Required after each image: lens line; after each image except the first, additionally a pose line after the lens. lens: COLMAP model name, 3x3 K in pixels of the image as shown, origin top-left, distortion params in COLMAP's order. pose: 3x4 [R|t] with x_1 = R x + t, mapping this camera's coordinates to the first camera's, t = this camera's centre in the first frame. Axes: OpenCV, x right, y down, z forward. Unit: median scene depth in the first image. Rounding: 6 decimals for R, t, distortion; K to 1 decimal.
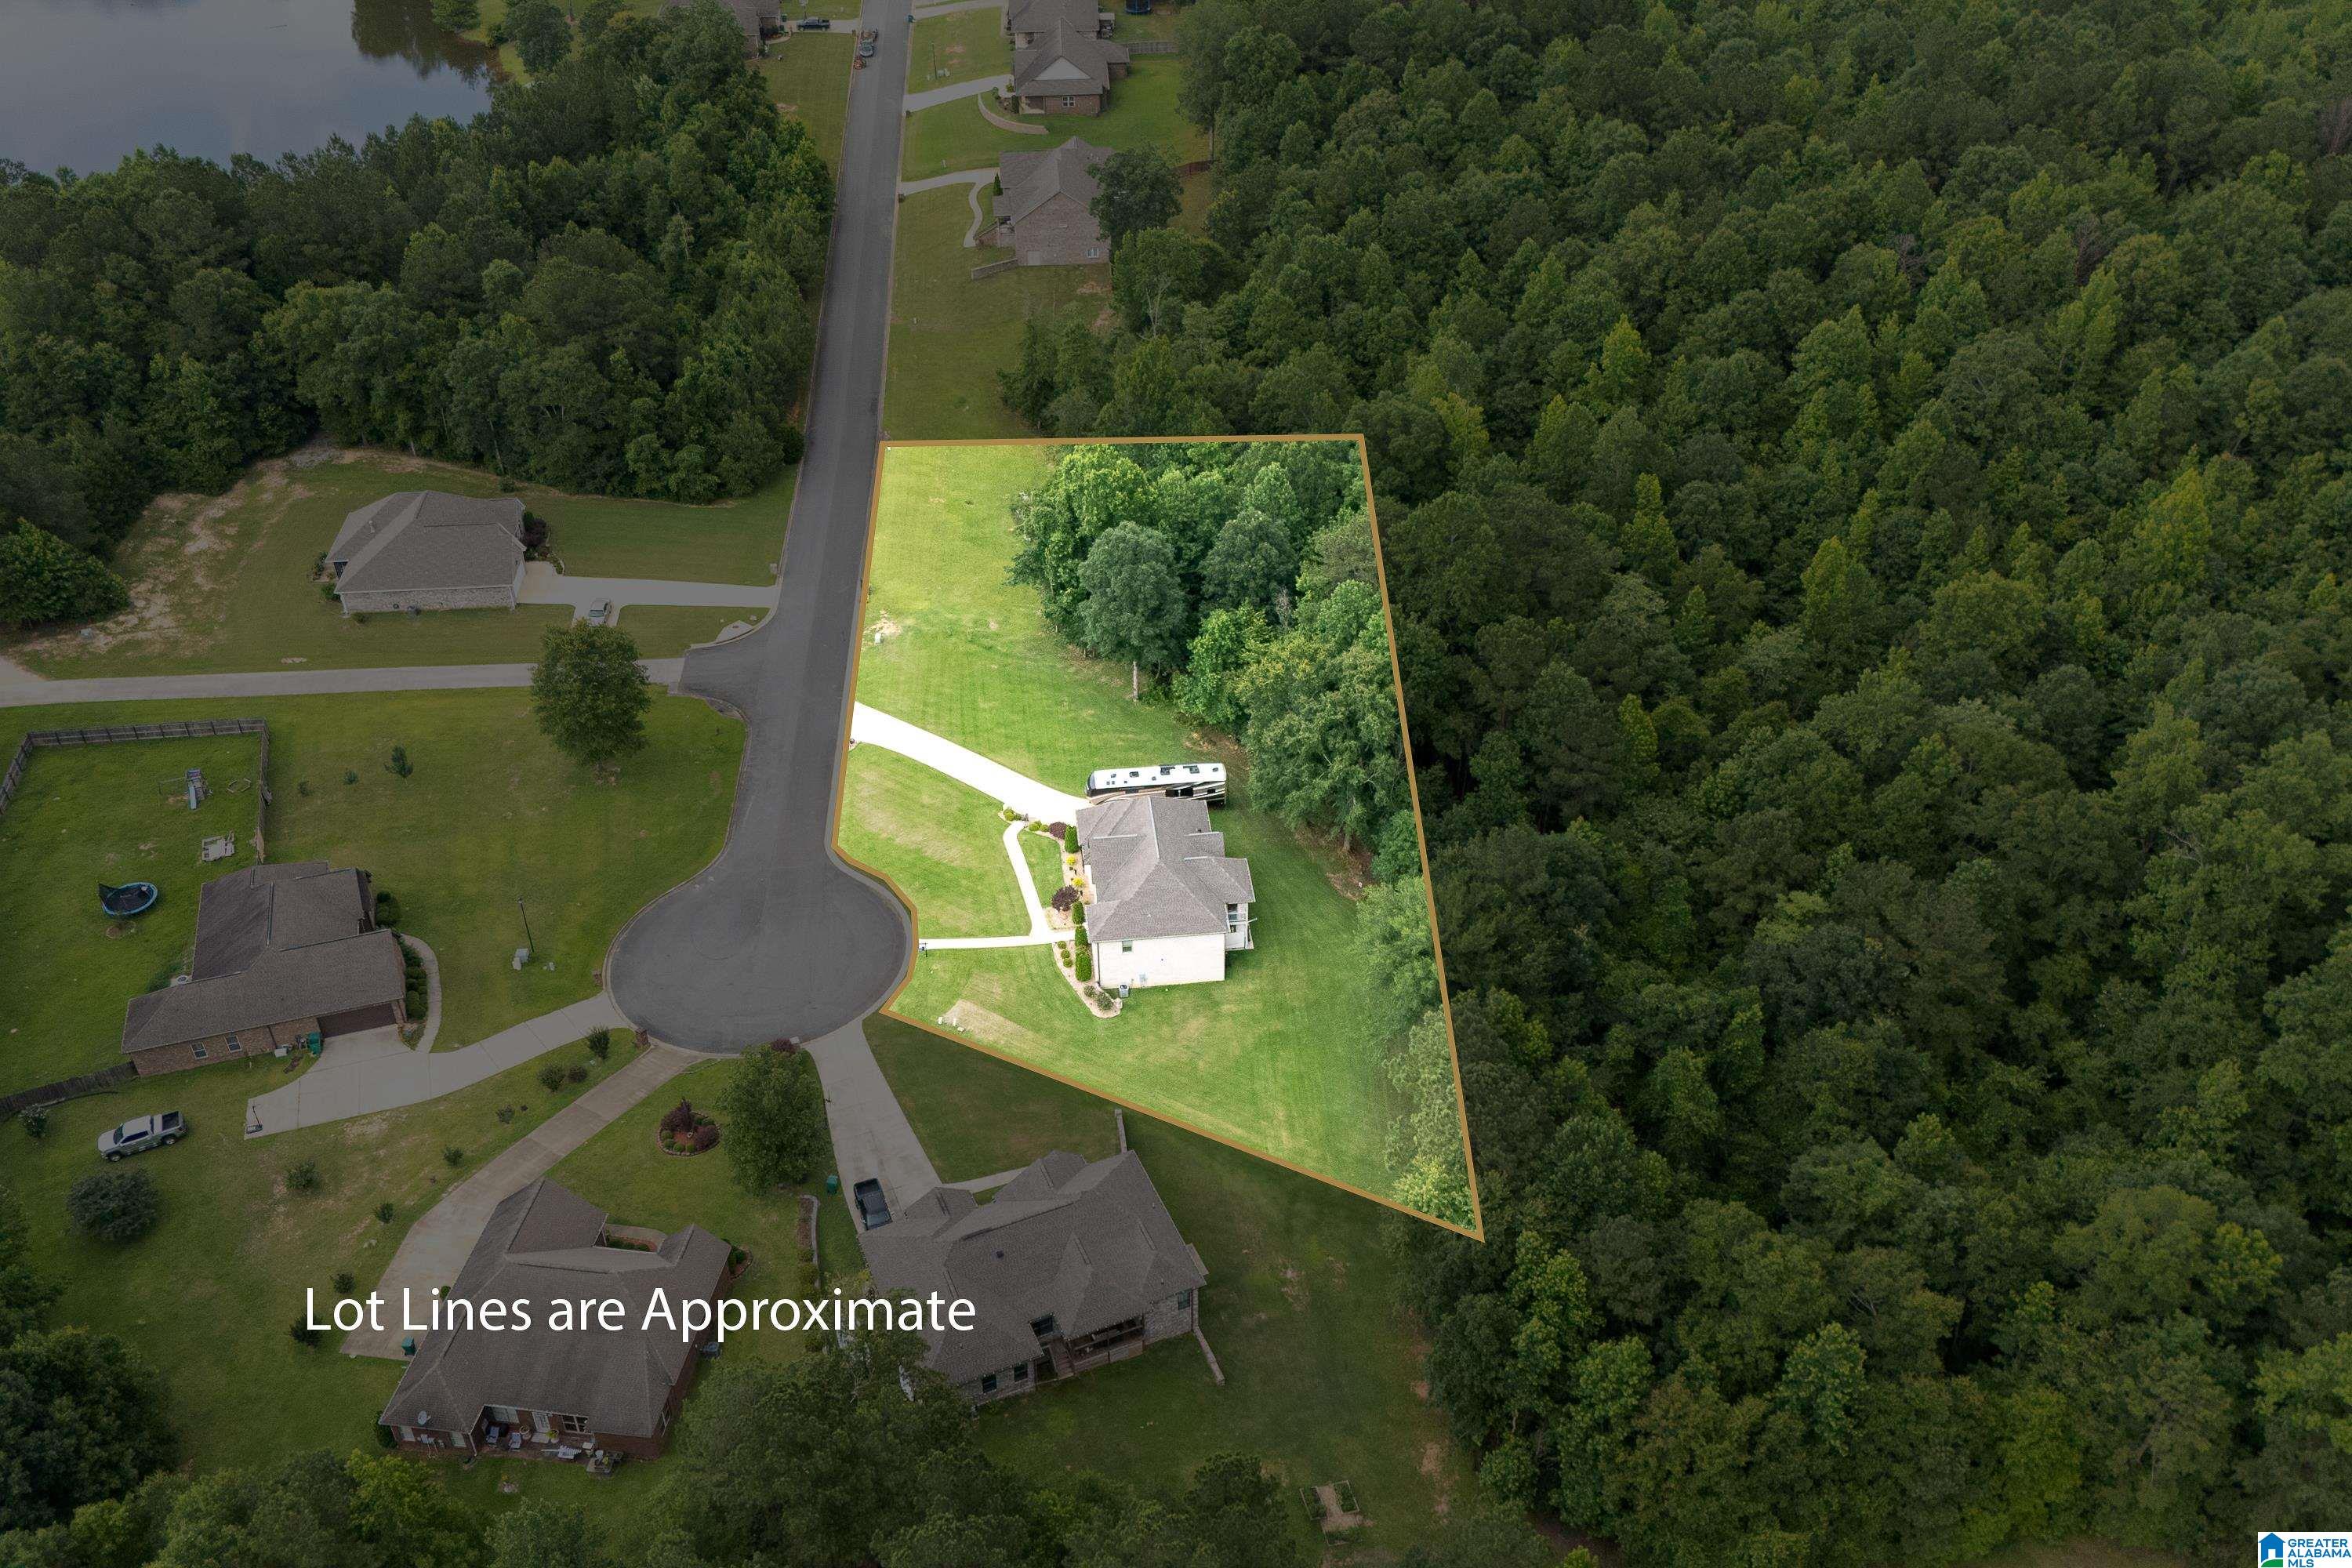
lens RADIAL K [[2074.7, 0, 1176.0], [0, 2074.7, 784.0], [0, 0, 1]] dist [0.106003, -0.183989]
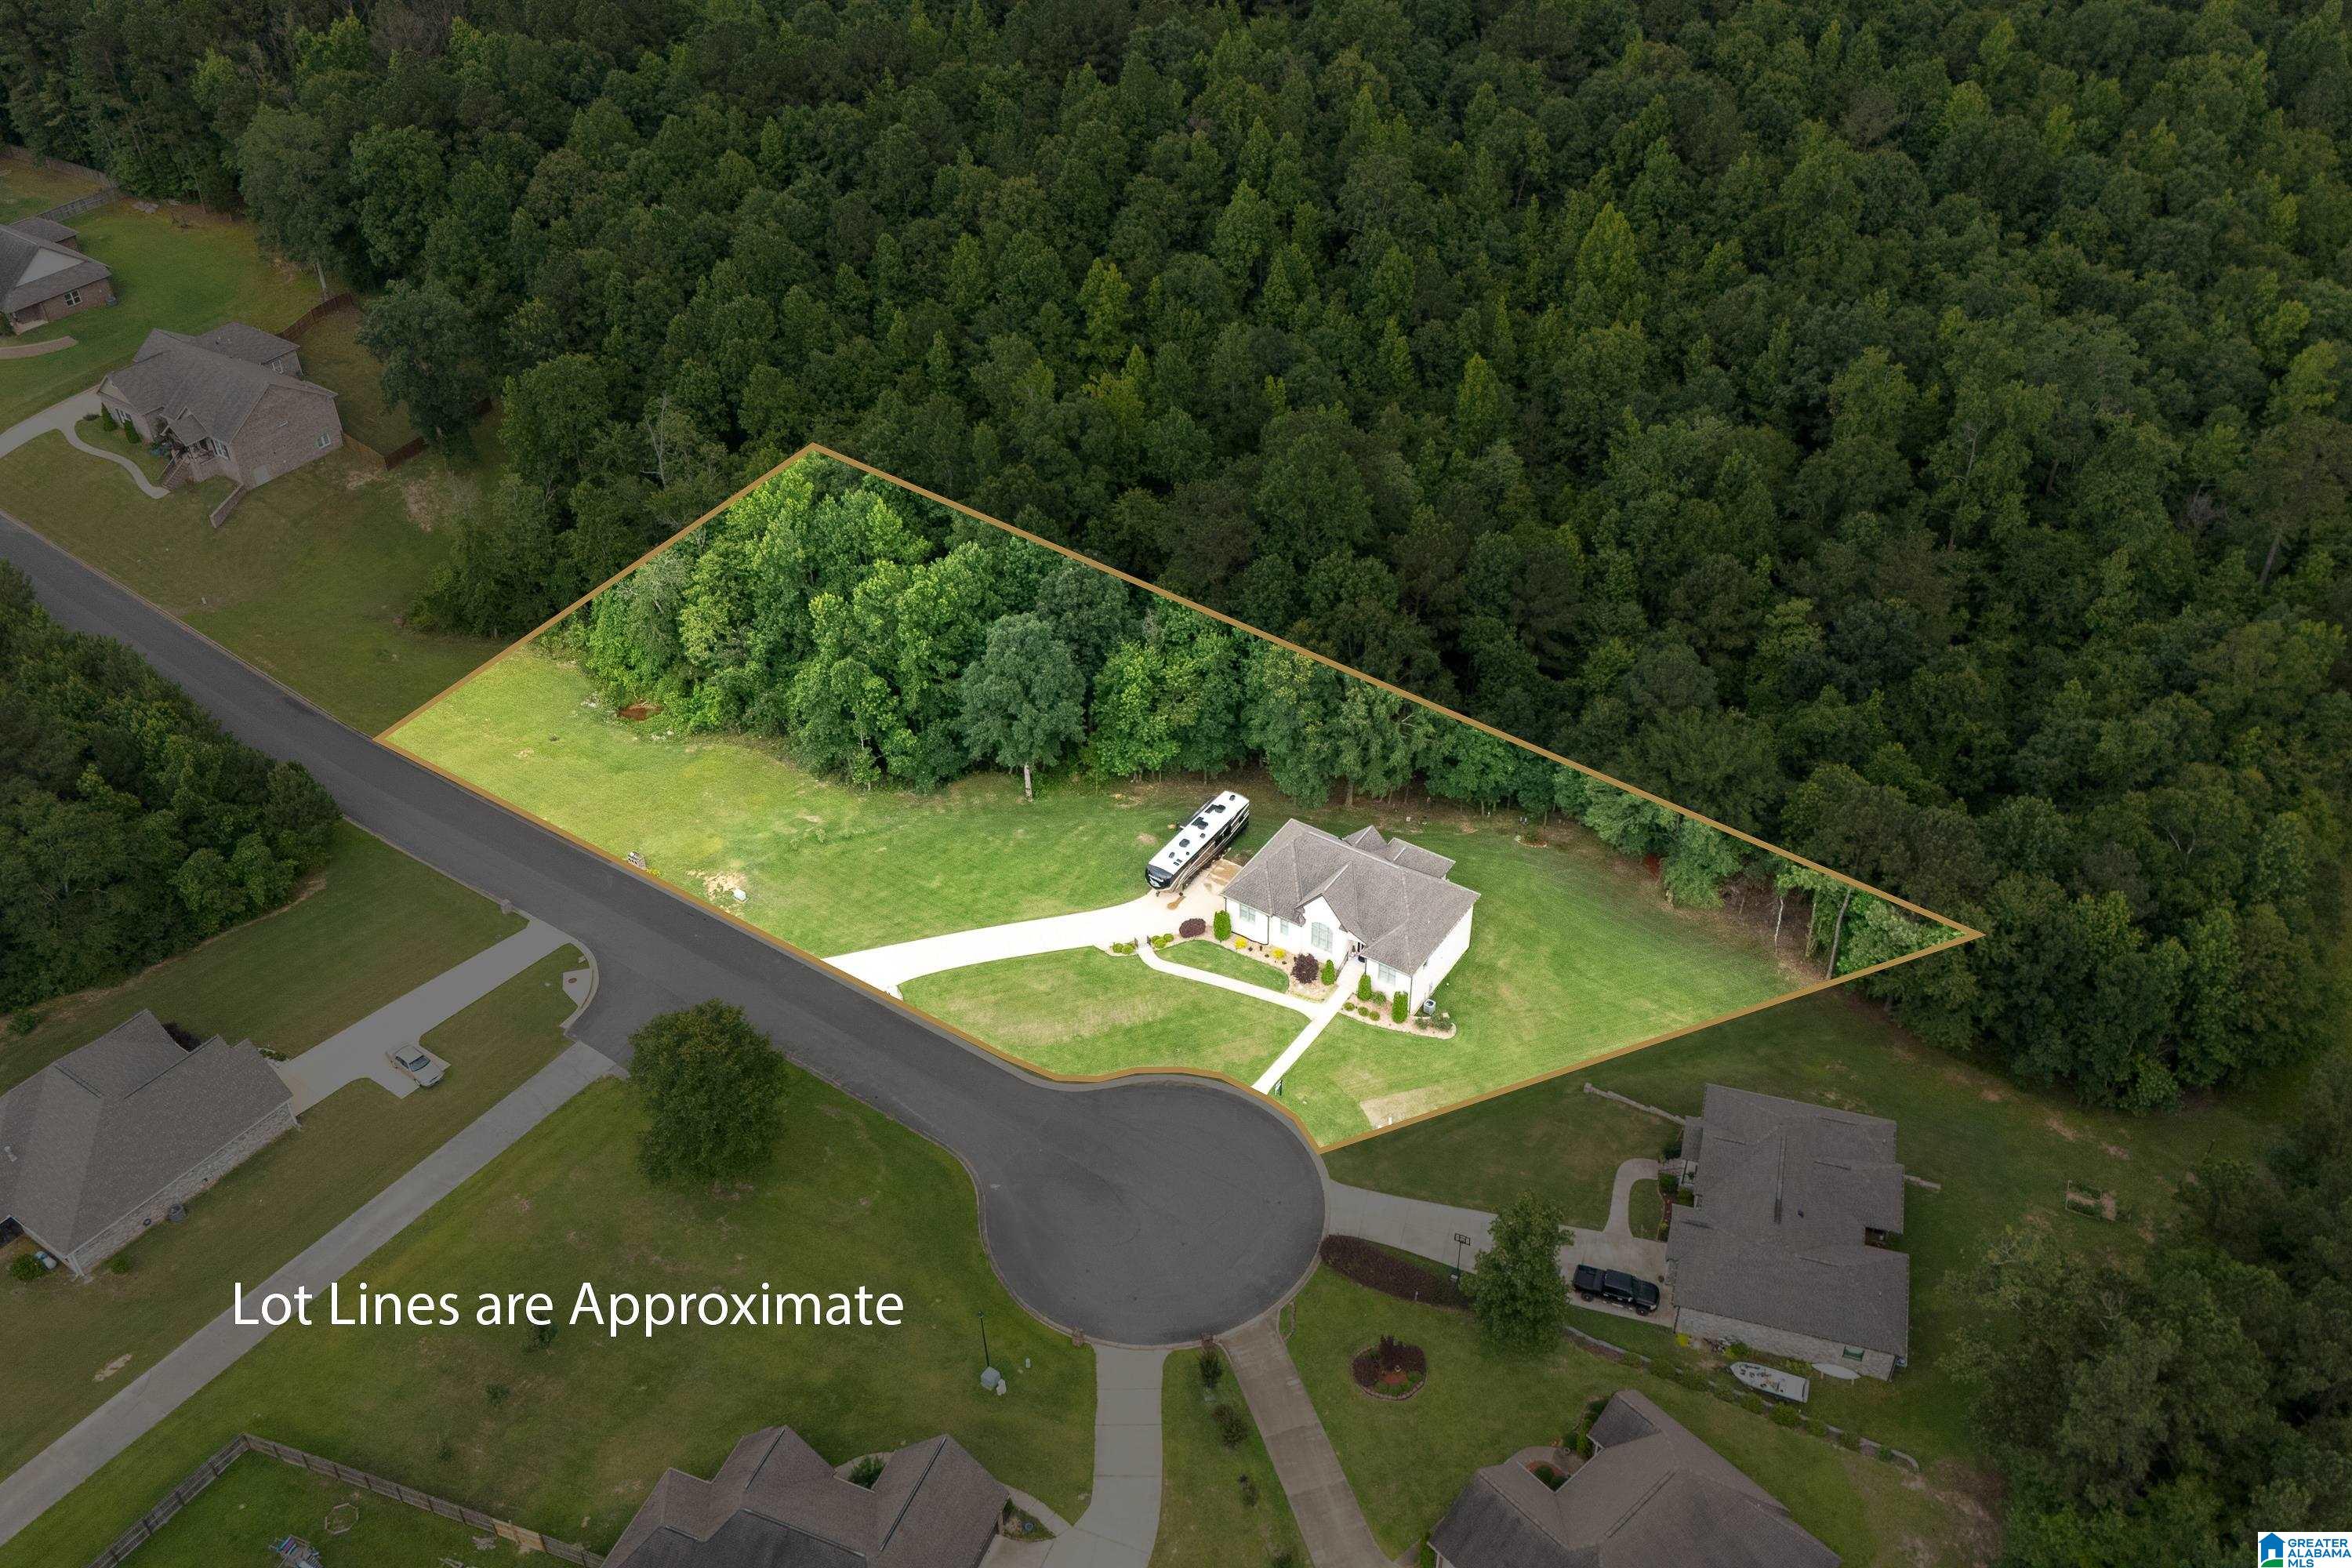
lens RADIAL K [[2074.7, 0, 1176.0], [0, 2074.7, 784.0], [0, 0, 1]] dist [0.106003, -0.183989]
pose [[0.632057, -0.474266, 0.612842, -0.596656], [0.464854, 0.864800, 0.189822, -0.212043], [-0.620012, 0.164904, 0.767067, 0.289371]]
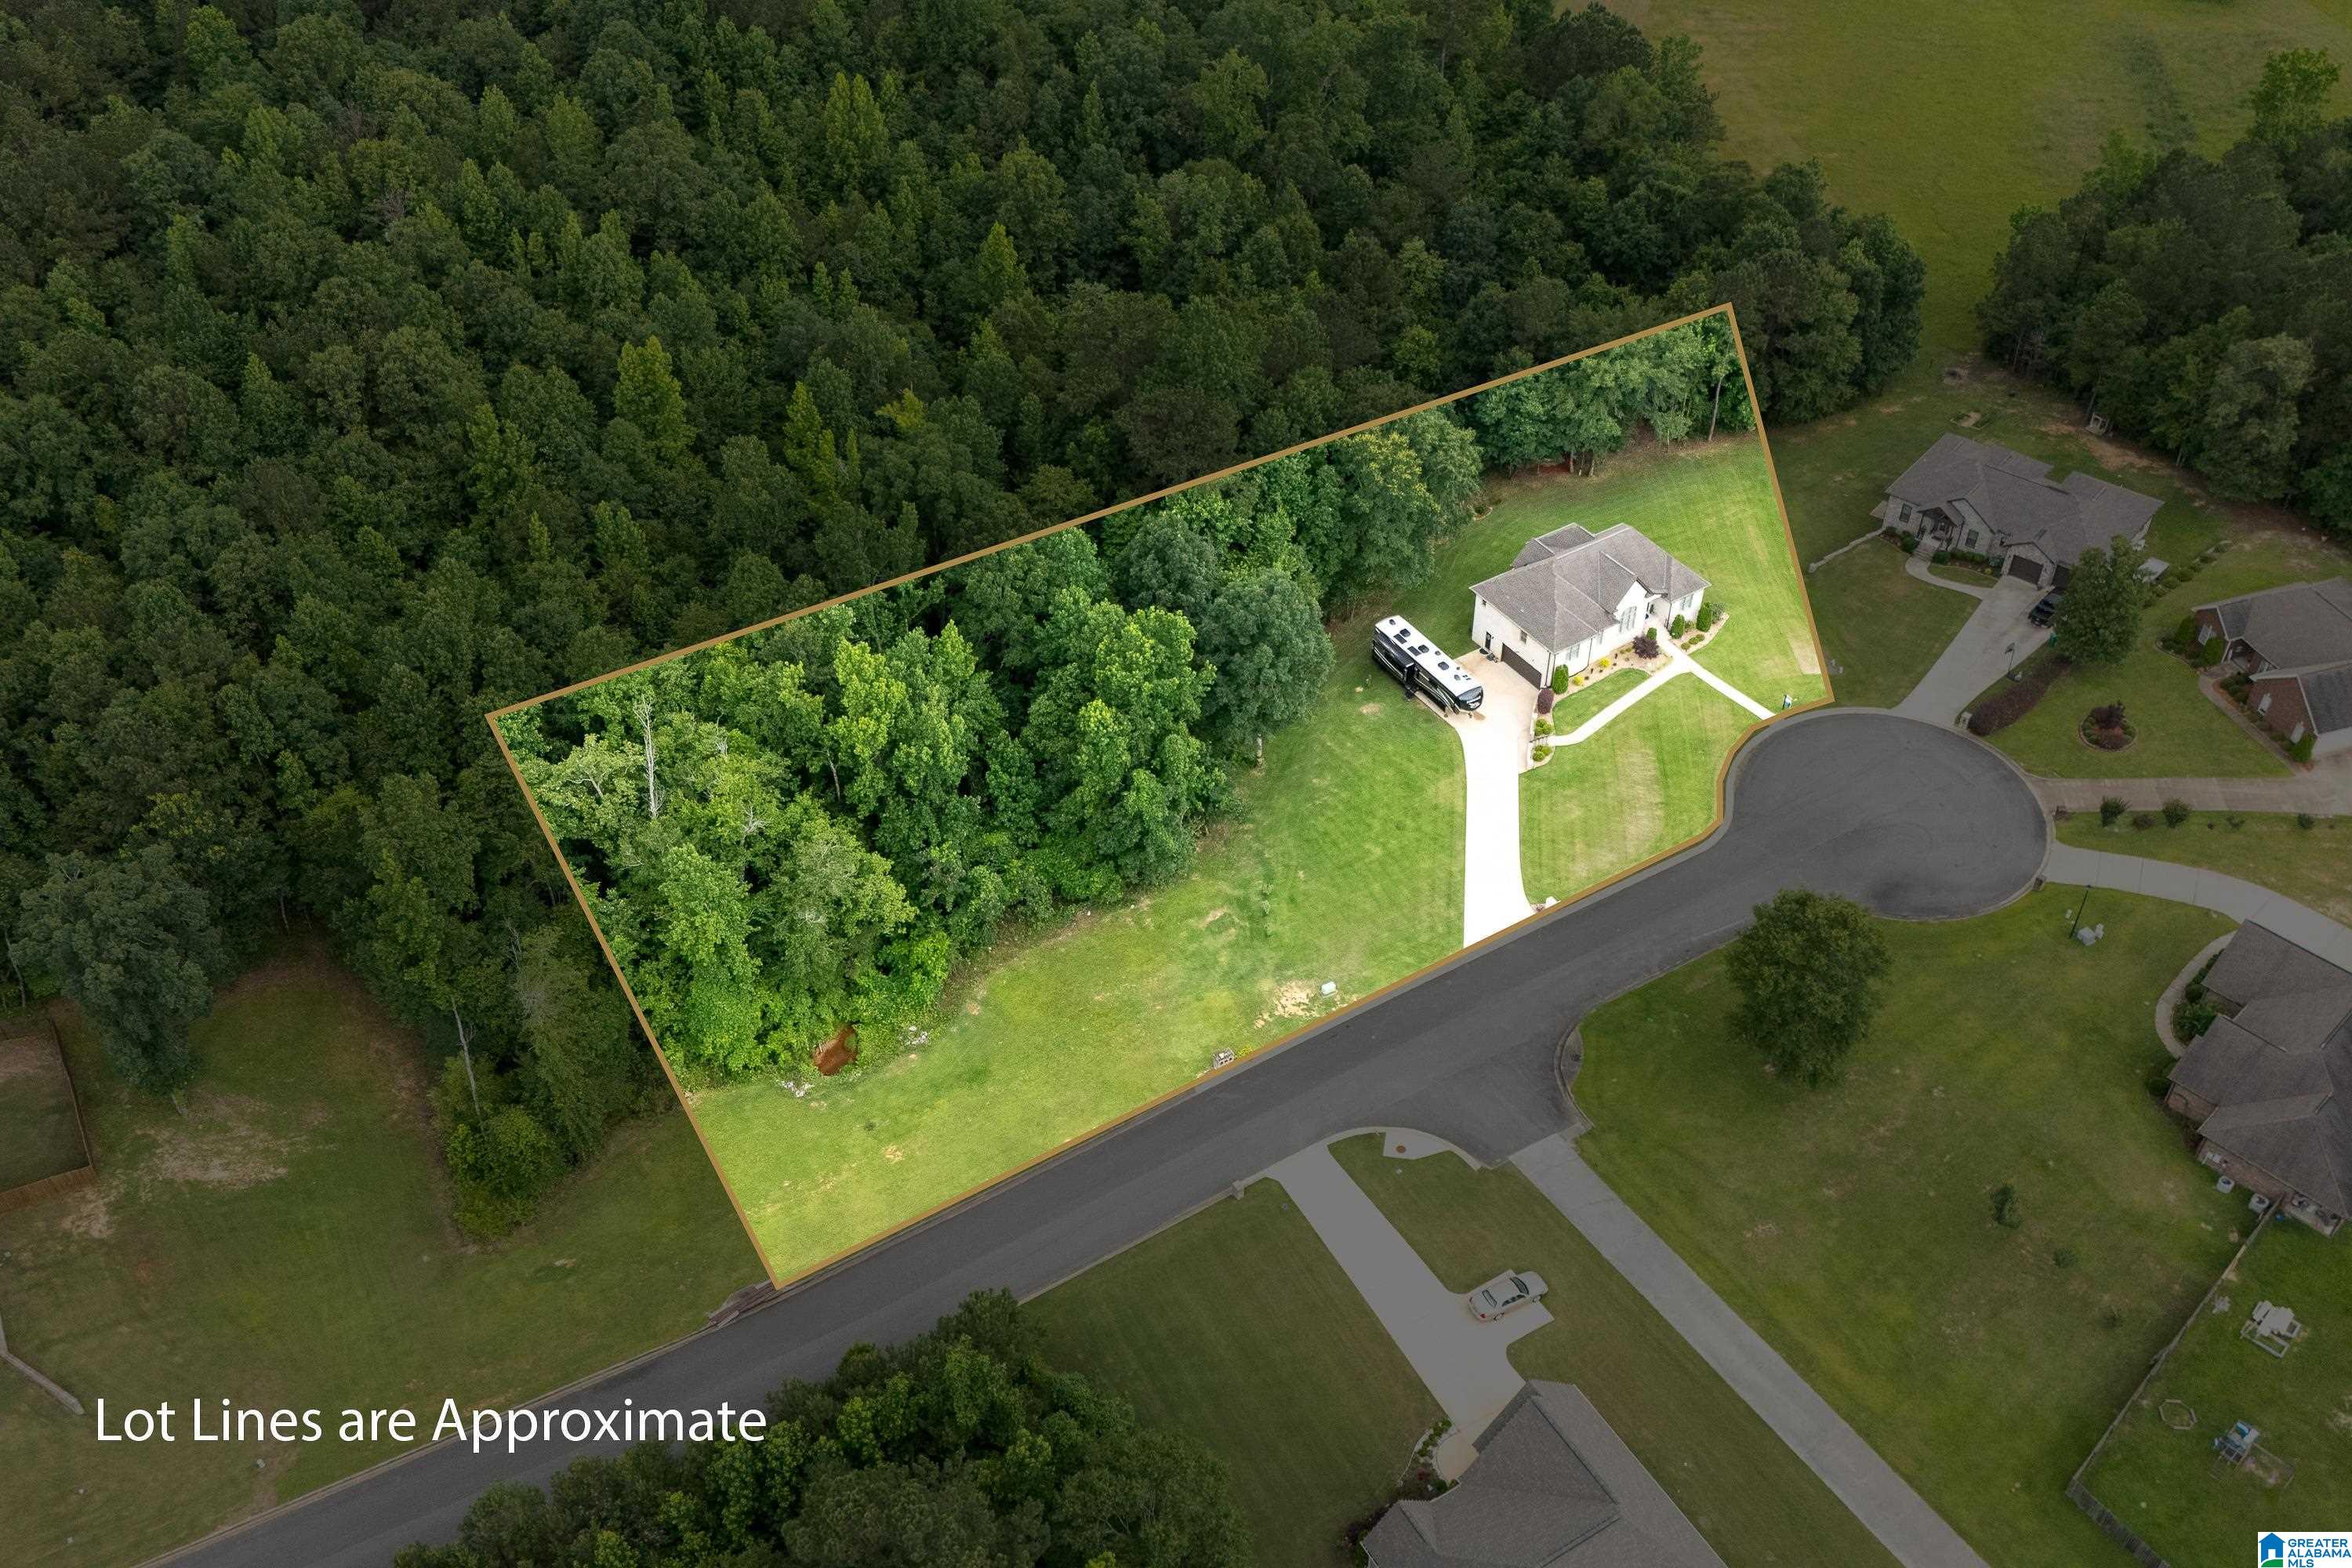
lens RADIAL K [[2074.7, 0, 1176.0], [0, 2074.7, 784.0], [0, 0, 1]] dist [0.106003, -0.183989]
pose [[-0.445496, -0.578441, 0.683330, -0.662669], [0.559107, 0.416367, 0.716964, -0.751026], [-0.699237, 0.701459, 0.137920, 1.017883]]
